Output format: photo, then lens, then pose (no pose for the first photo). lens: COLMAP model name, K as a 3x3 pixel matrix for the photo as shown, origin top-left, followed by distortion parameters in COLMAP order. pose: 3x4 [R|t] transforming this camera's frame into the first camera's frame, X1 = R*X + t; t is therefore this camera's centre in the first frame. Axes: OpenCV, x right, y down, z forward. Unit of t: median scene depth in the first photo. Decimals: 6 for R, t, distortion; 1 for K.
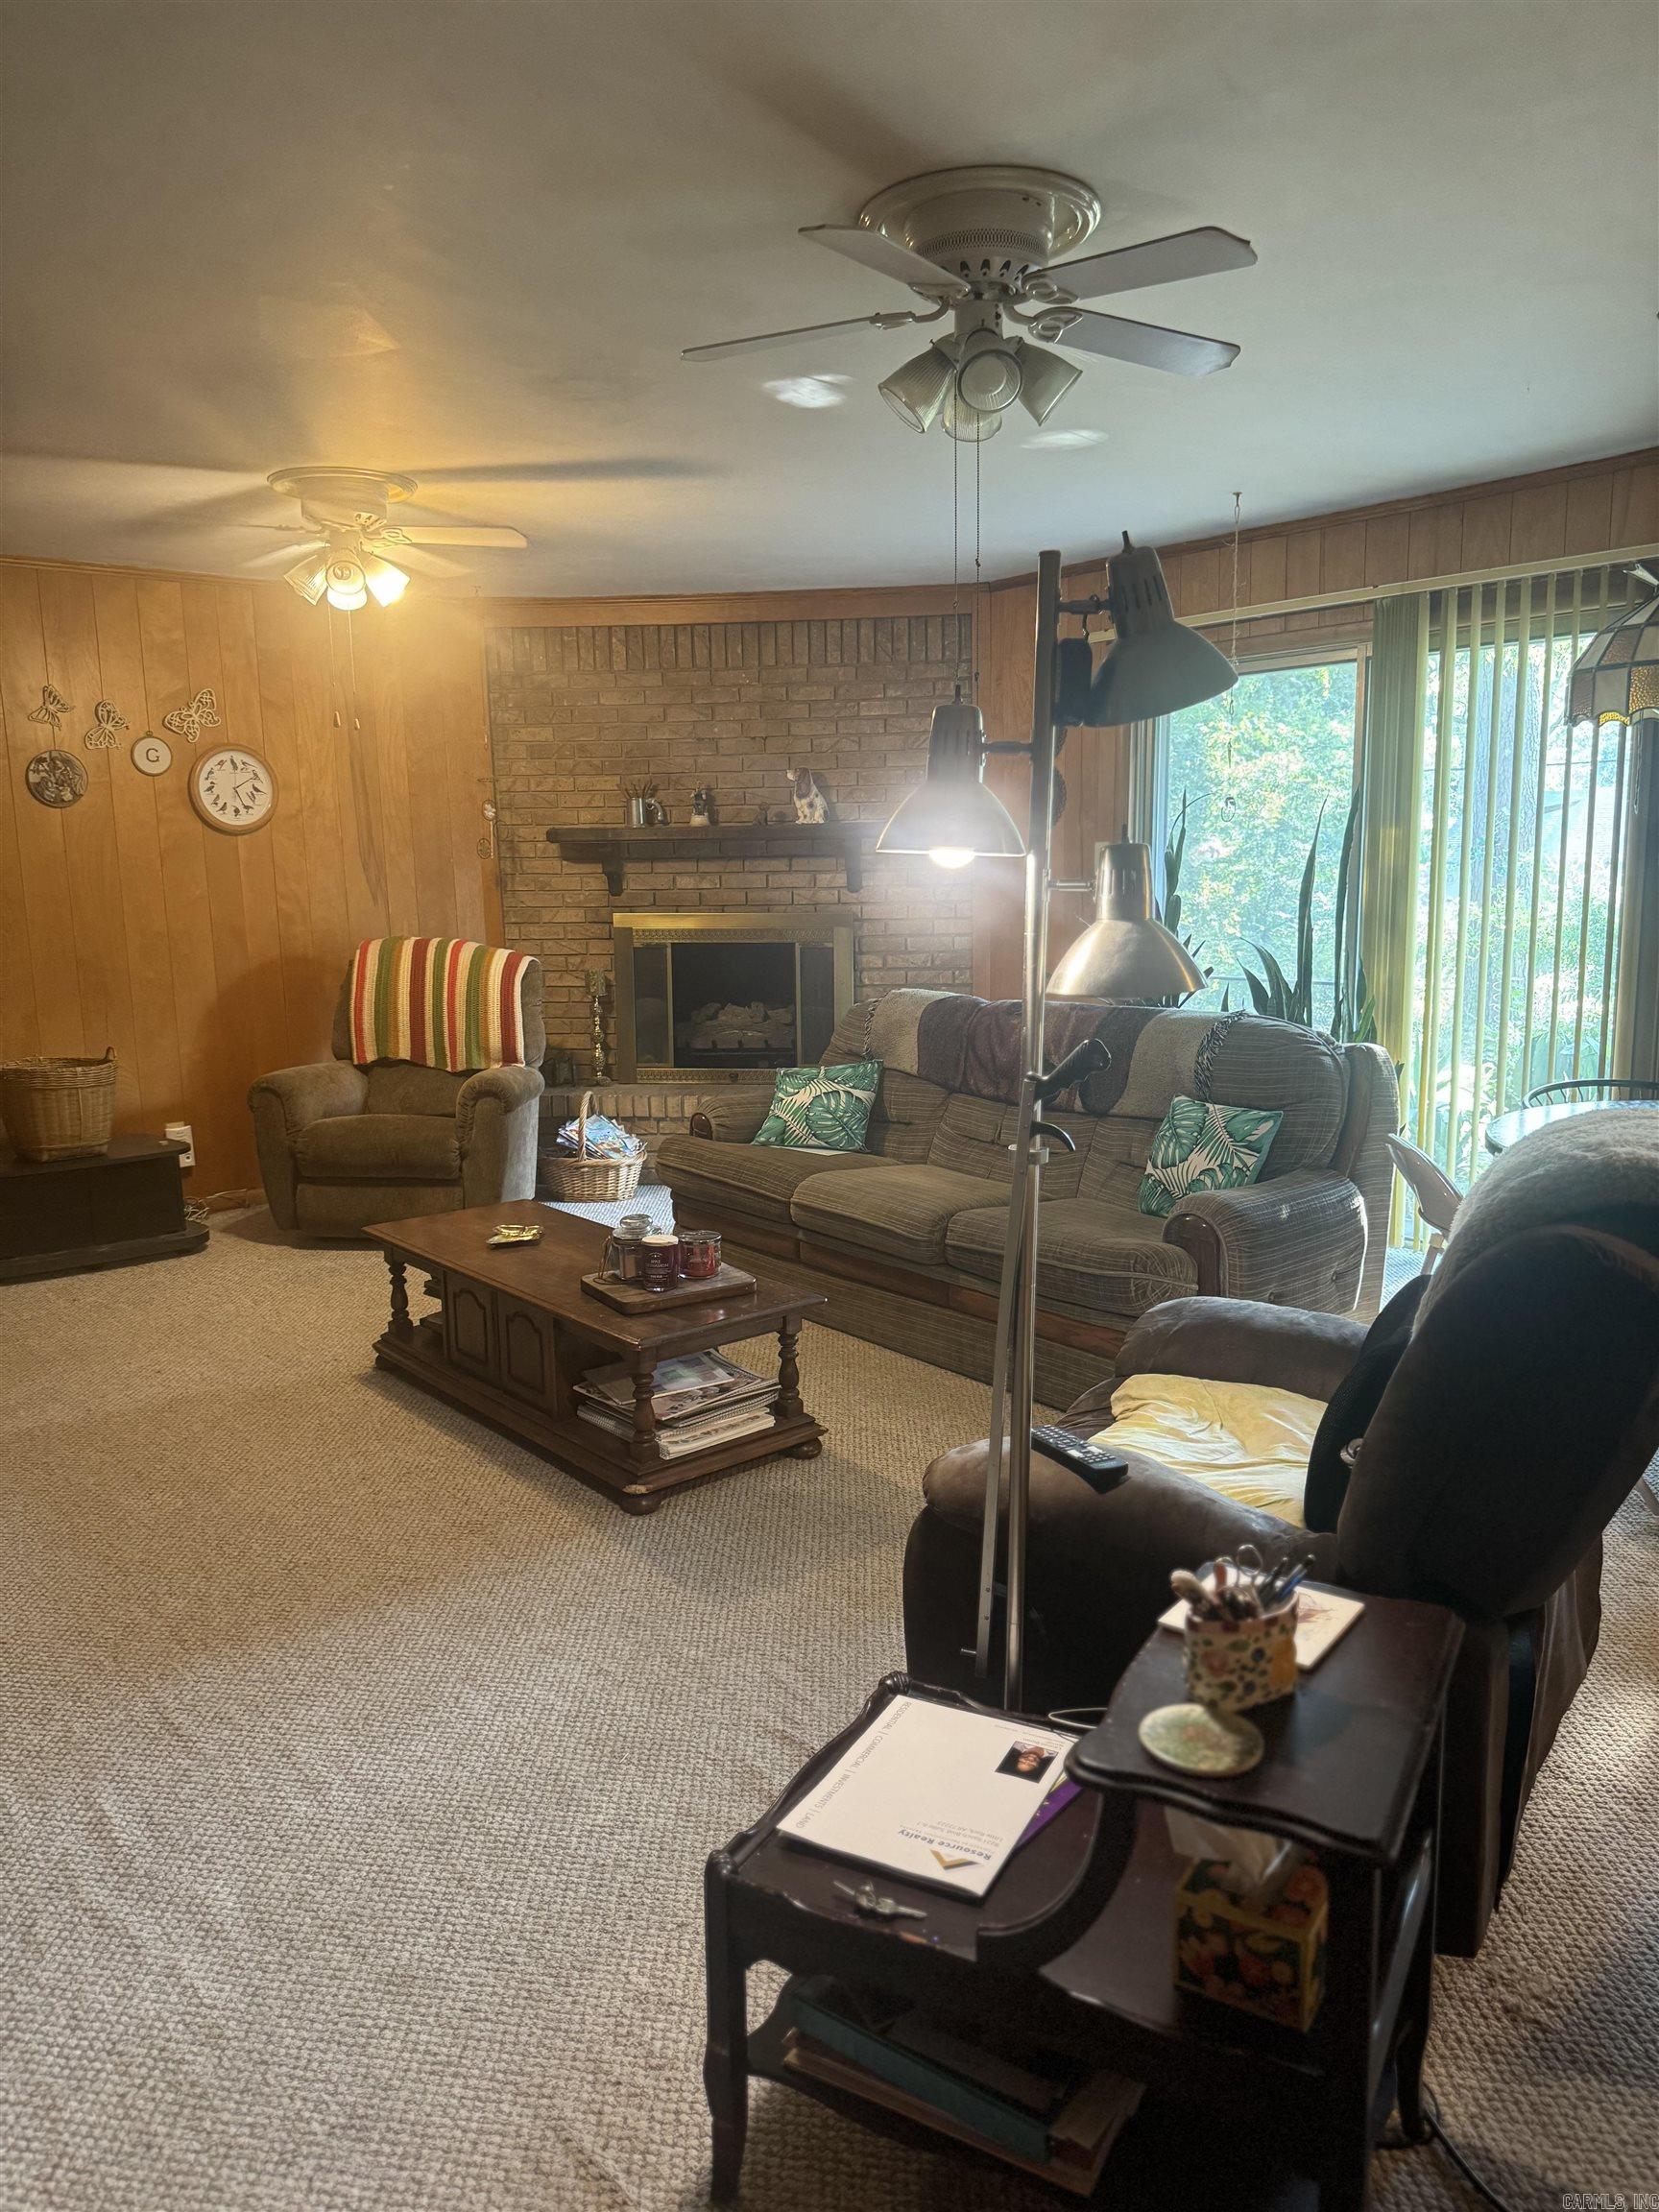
lens RADIAL K [[1571.4, 0, 822.9], [0, 1571.4, 1117.4], [0, 0, 1]] dist [0.028460, -0.035989]
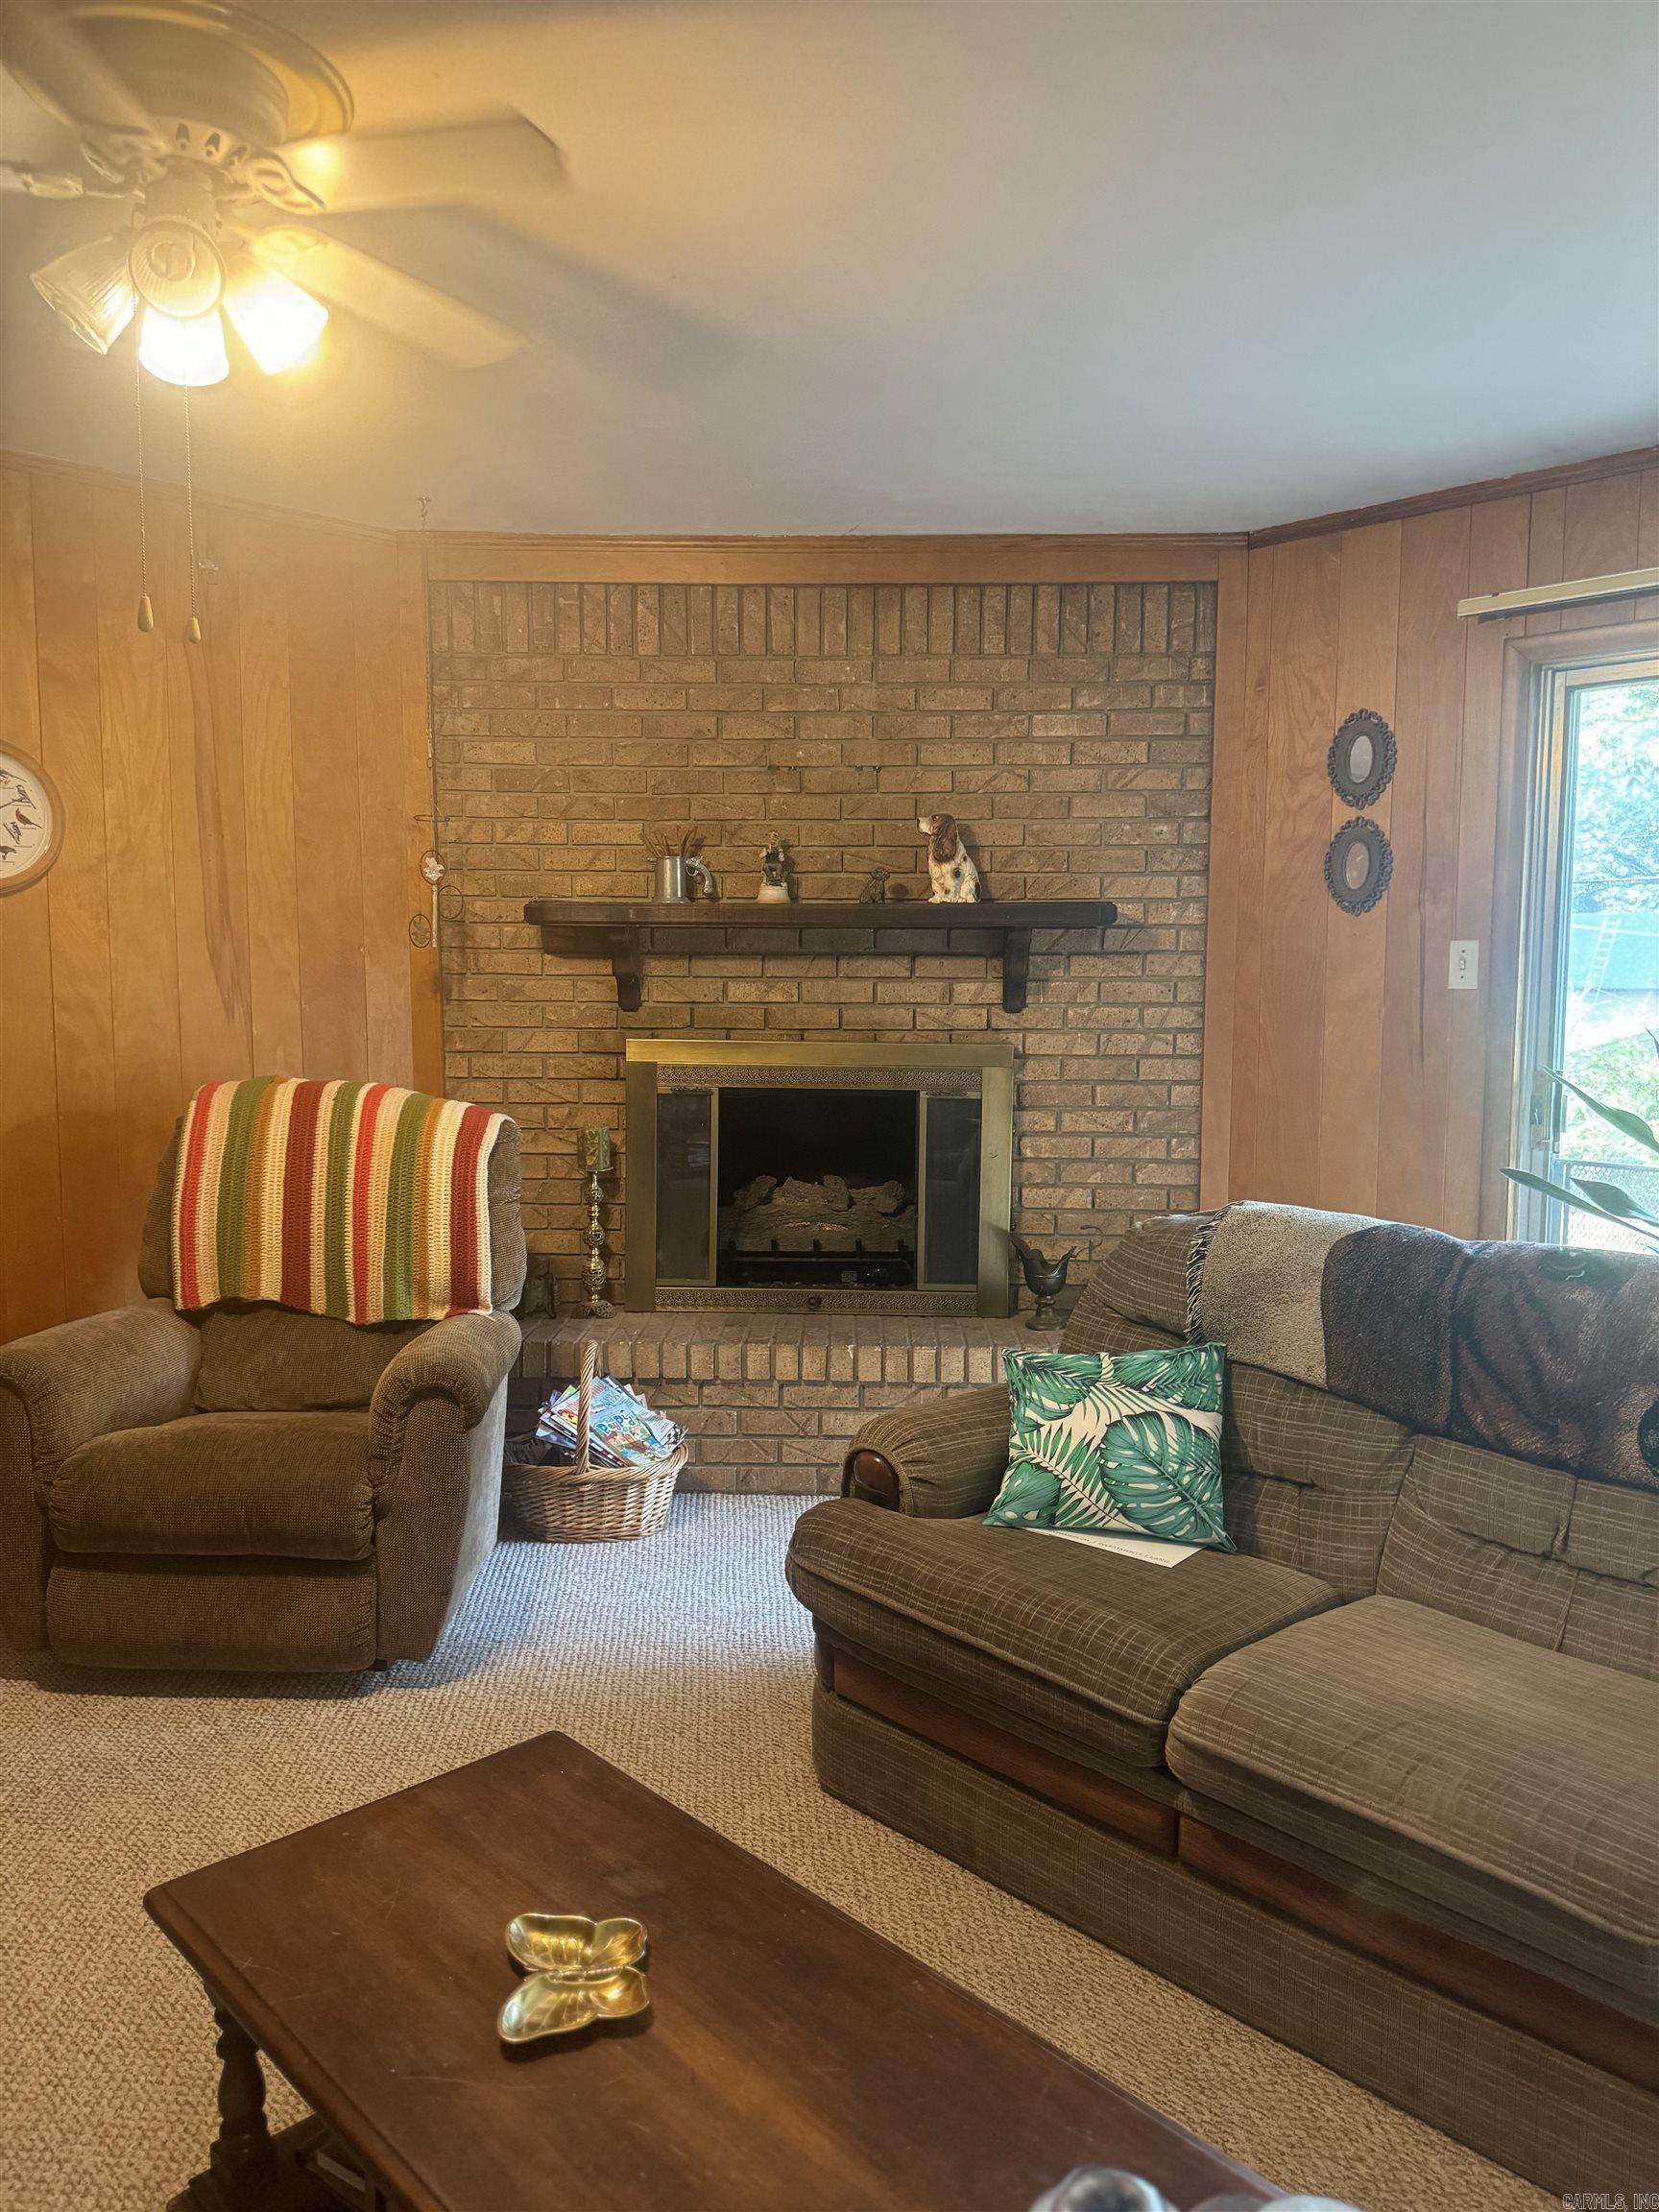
lens RADIAL K [[1571.4, 0, 841.1], [0, 1571.4, 1094.6], [0, 0, 1]] dist [0.028460, -0.035989]
pose [[0.996233, 0.013015, 0.085739, -0.105814], [-0.005872, 0.996529, -0.083043, -0.059442], [-0.086522, 0.082226, 0.992851, 0.394323]]
